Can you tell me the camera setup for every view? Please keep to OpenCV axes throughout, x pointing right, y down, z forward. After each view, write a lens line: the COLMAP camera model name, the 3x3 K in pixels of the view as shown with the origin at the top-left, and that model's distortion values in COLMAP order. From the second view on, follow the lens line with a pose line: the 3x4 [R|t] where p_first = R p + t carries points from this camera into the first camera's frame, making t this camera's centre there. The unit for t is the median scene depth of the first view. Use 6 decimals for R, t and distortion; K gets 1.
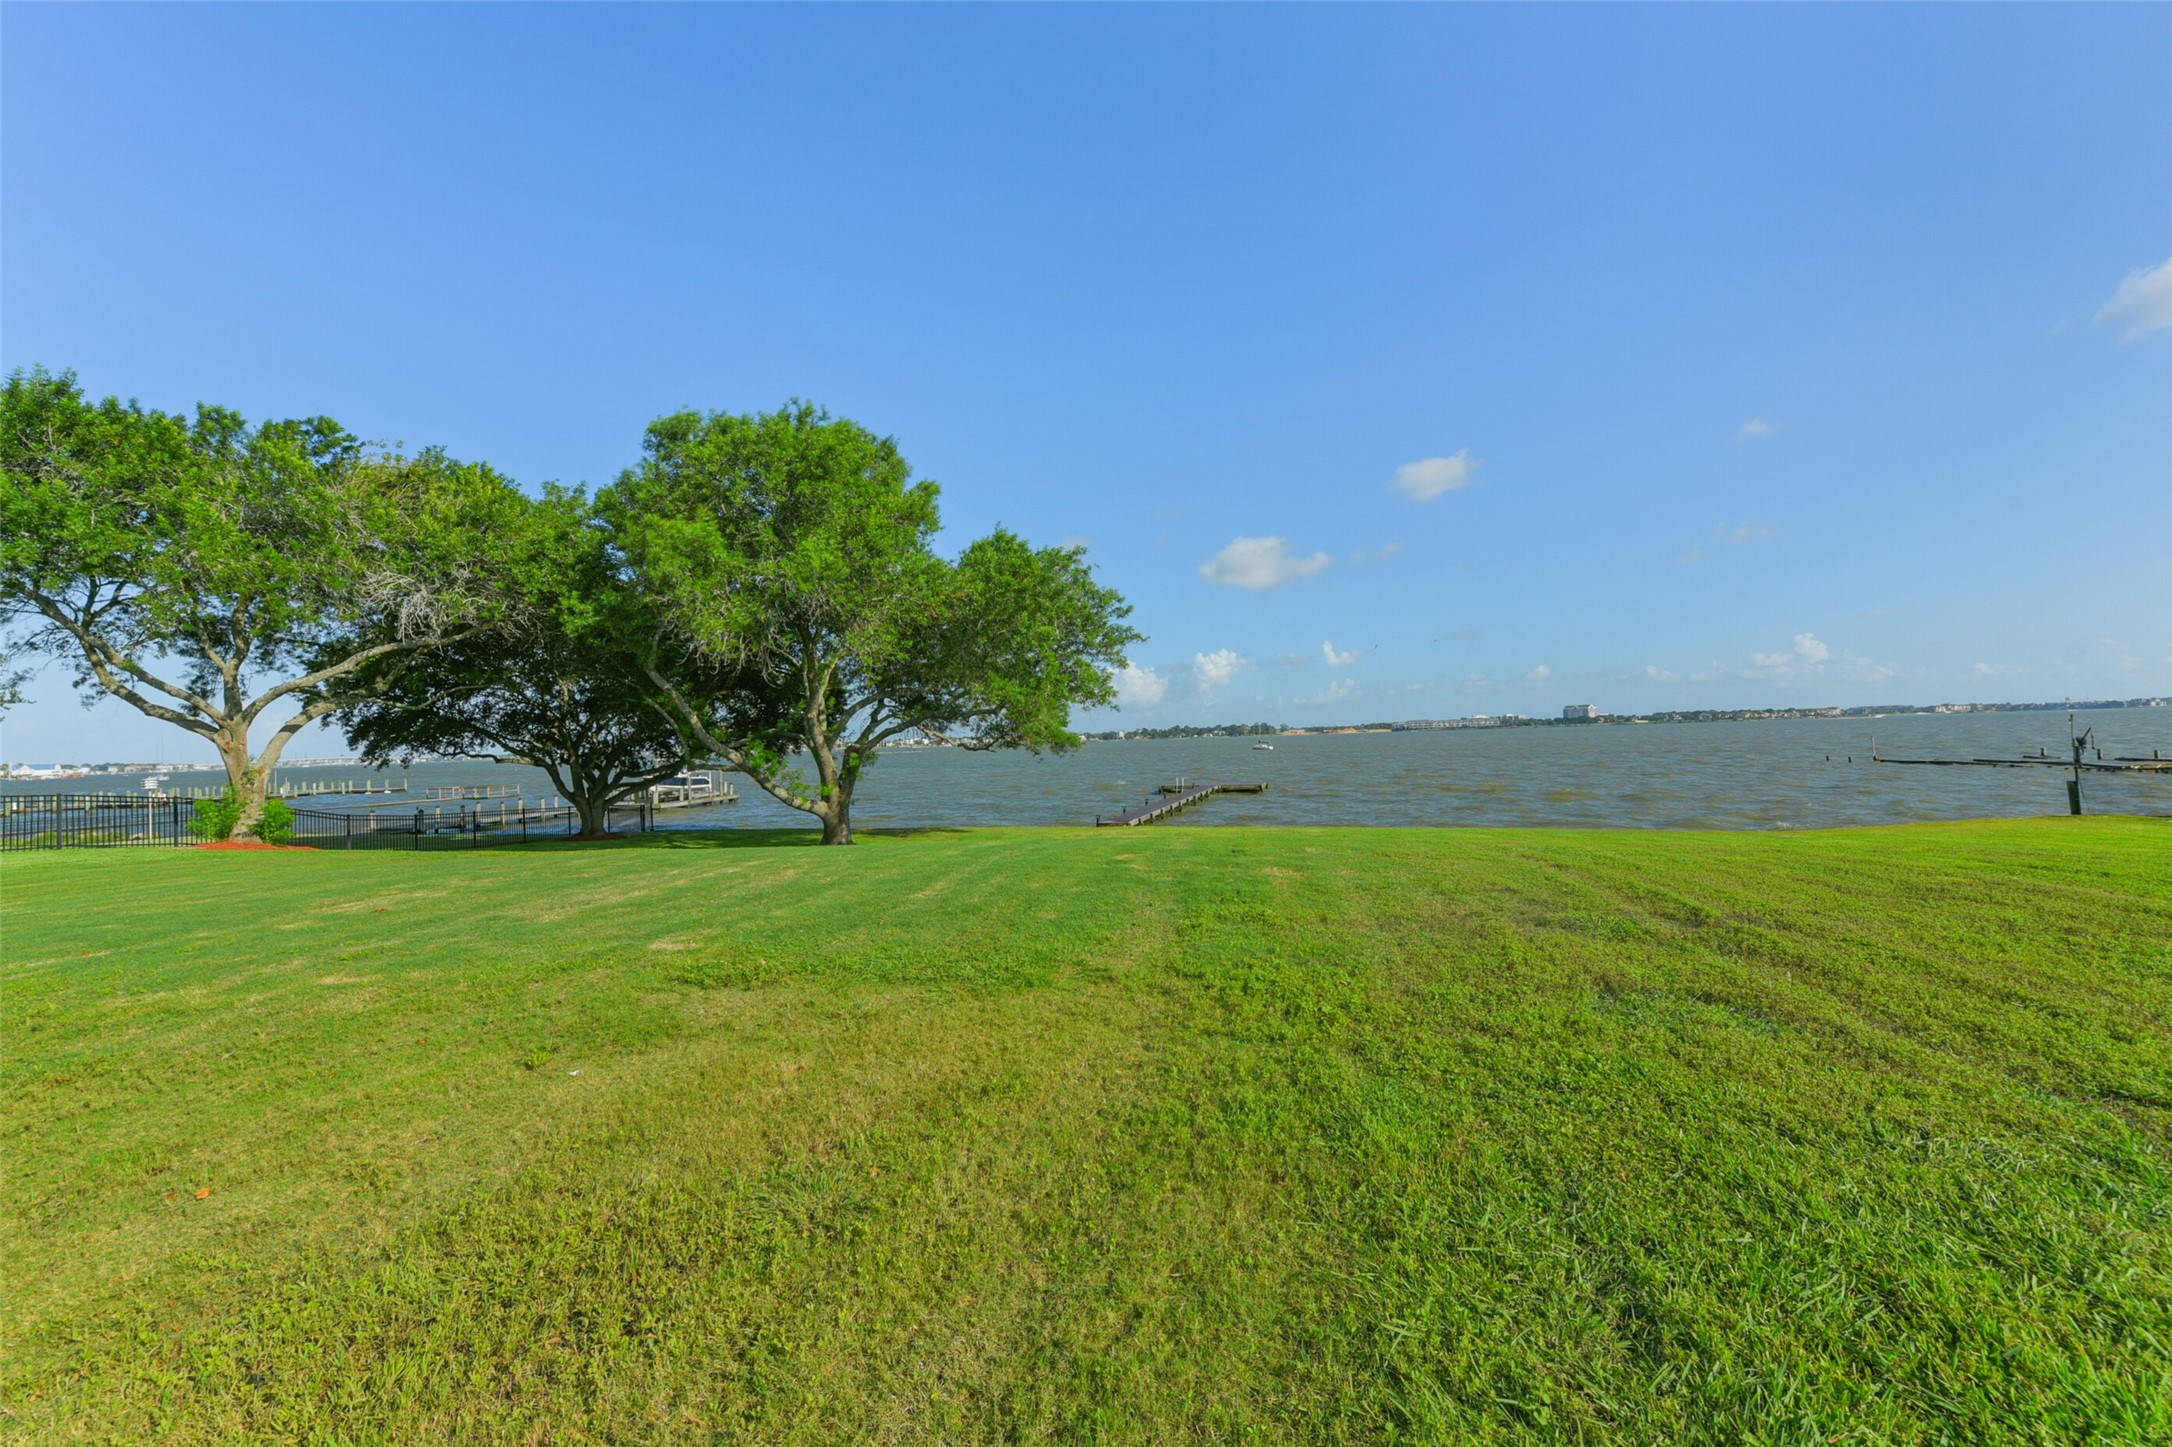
lens RADIAL K [[852.2, 0, 1064.3], [0, 852.2, 733.7], [0, 0, 1]] dist [0.013117, 0.000594]
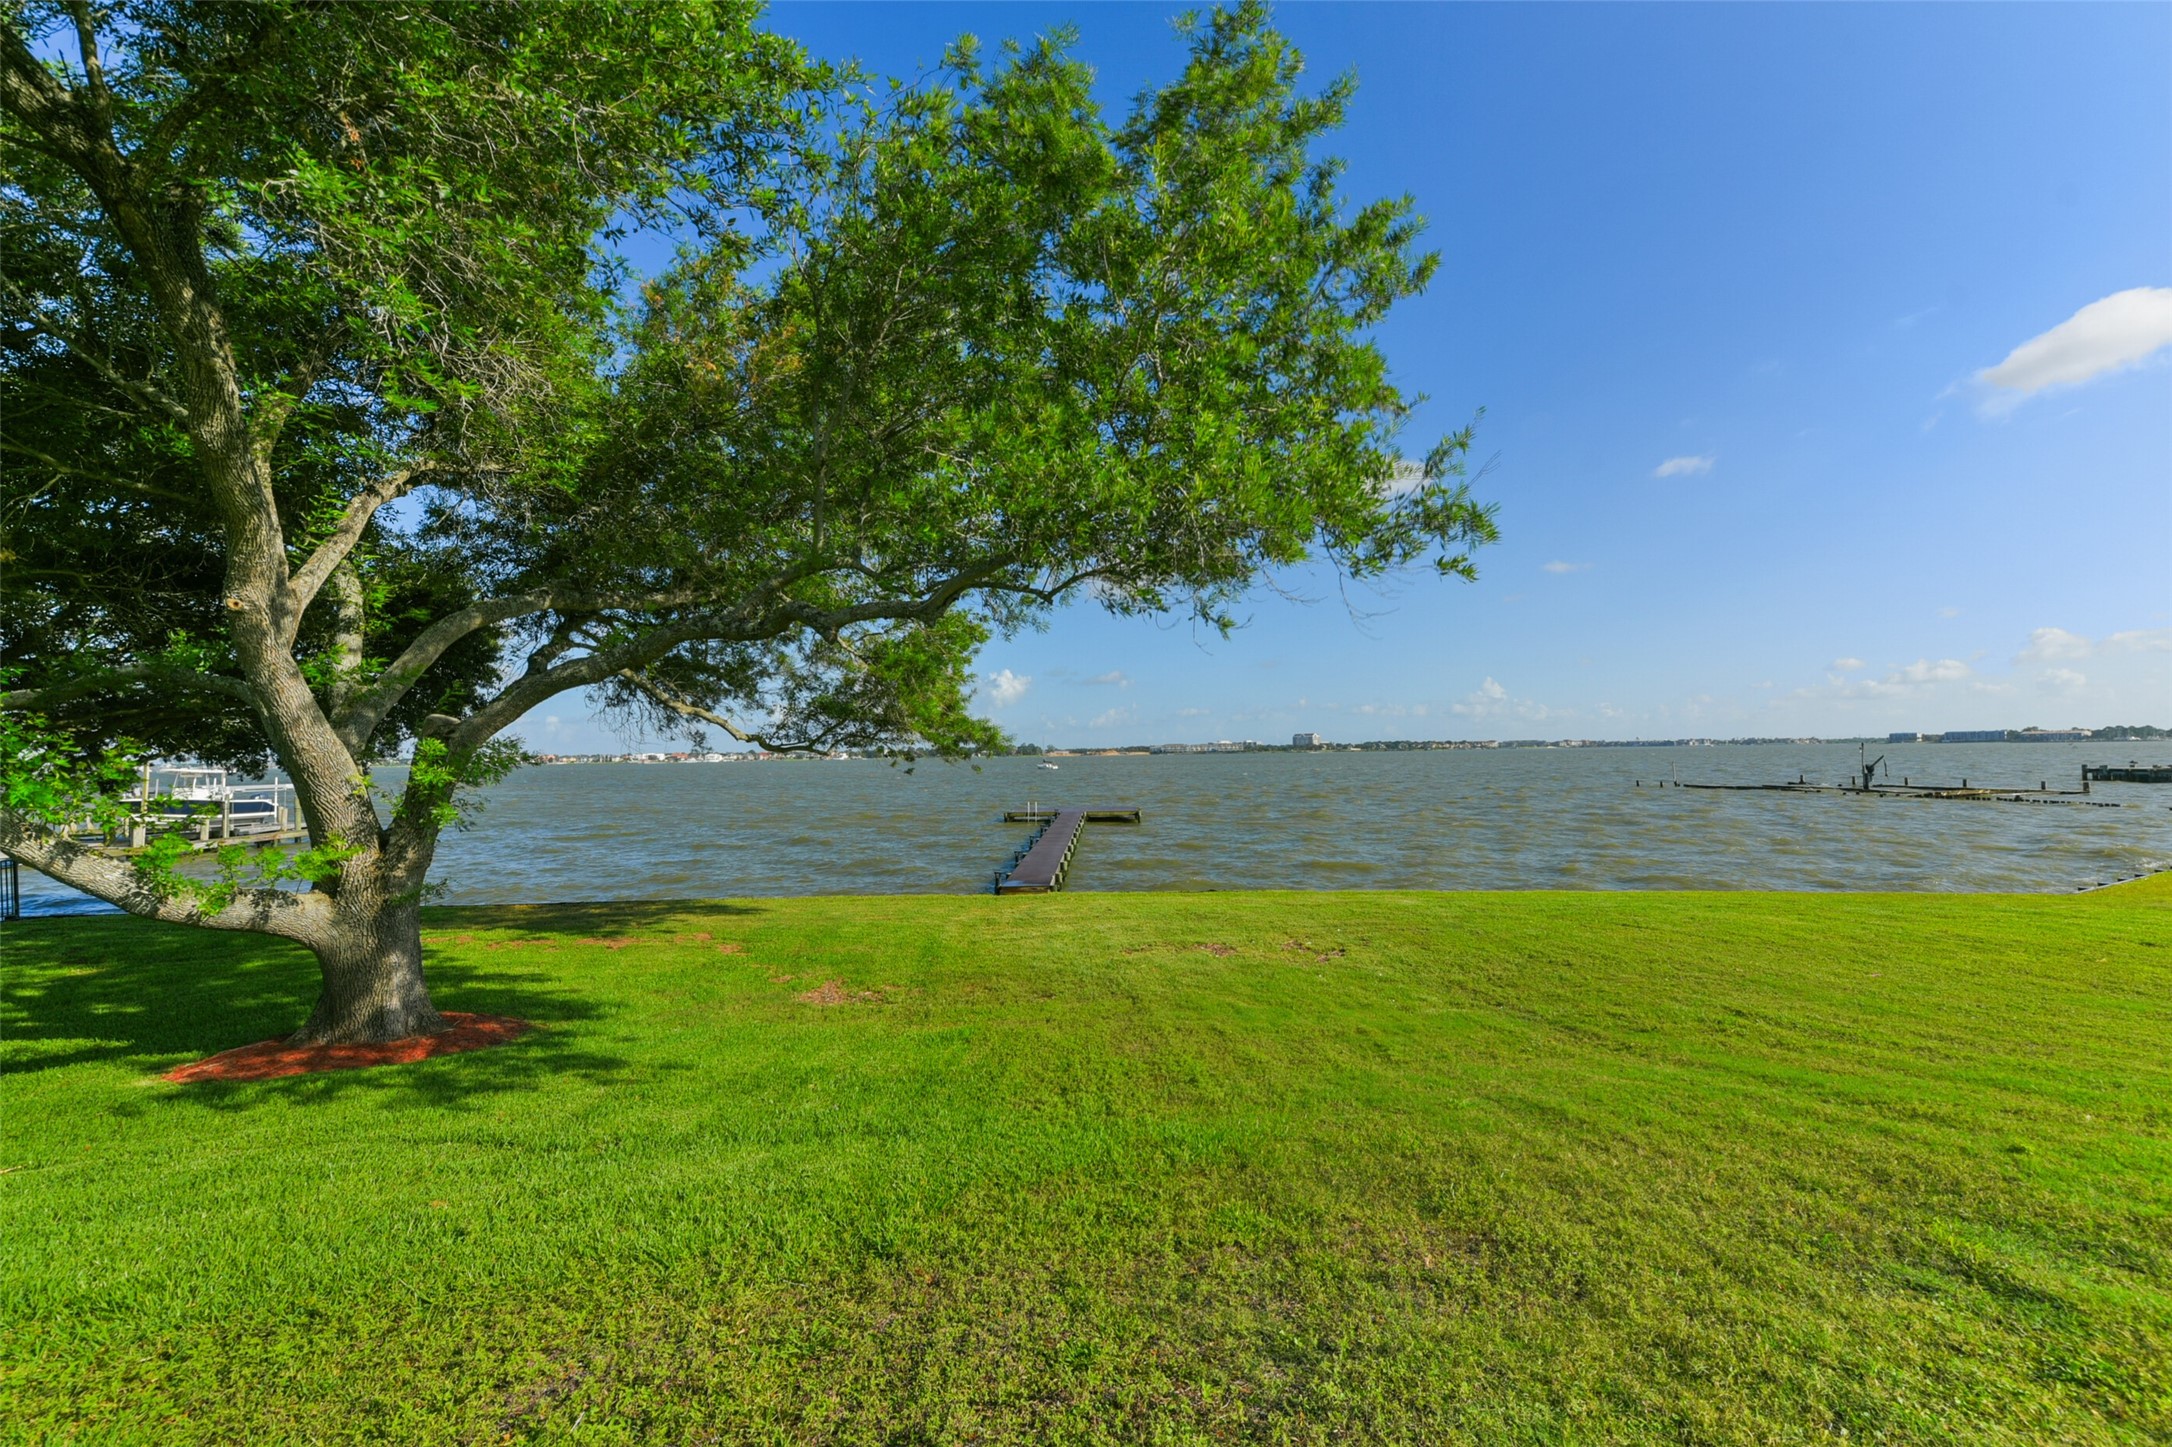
lens RADIAL K [[852.2, 0, 1073.1], [0, 852.2, 737.2], [0, 0, 1]] dist [0.013117, 0.000594]
pose [[0.958814, 0.023334, 0.283075, -0.064917], [-0.017934, 0.999605, -0.021653, 0.014683], [-0.283468, 0.015685, 0.958853, 0.385338]]
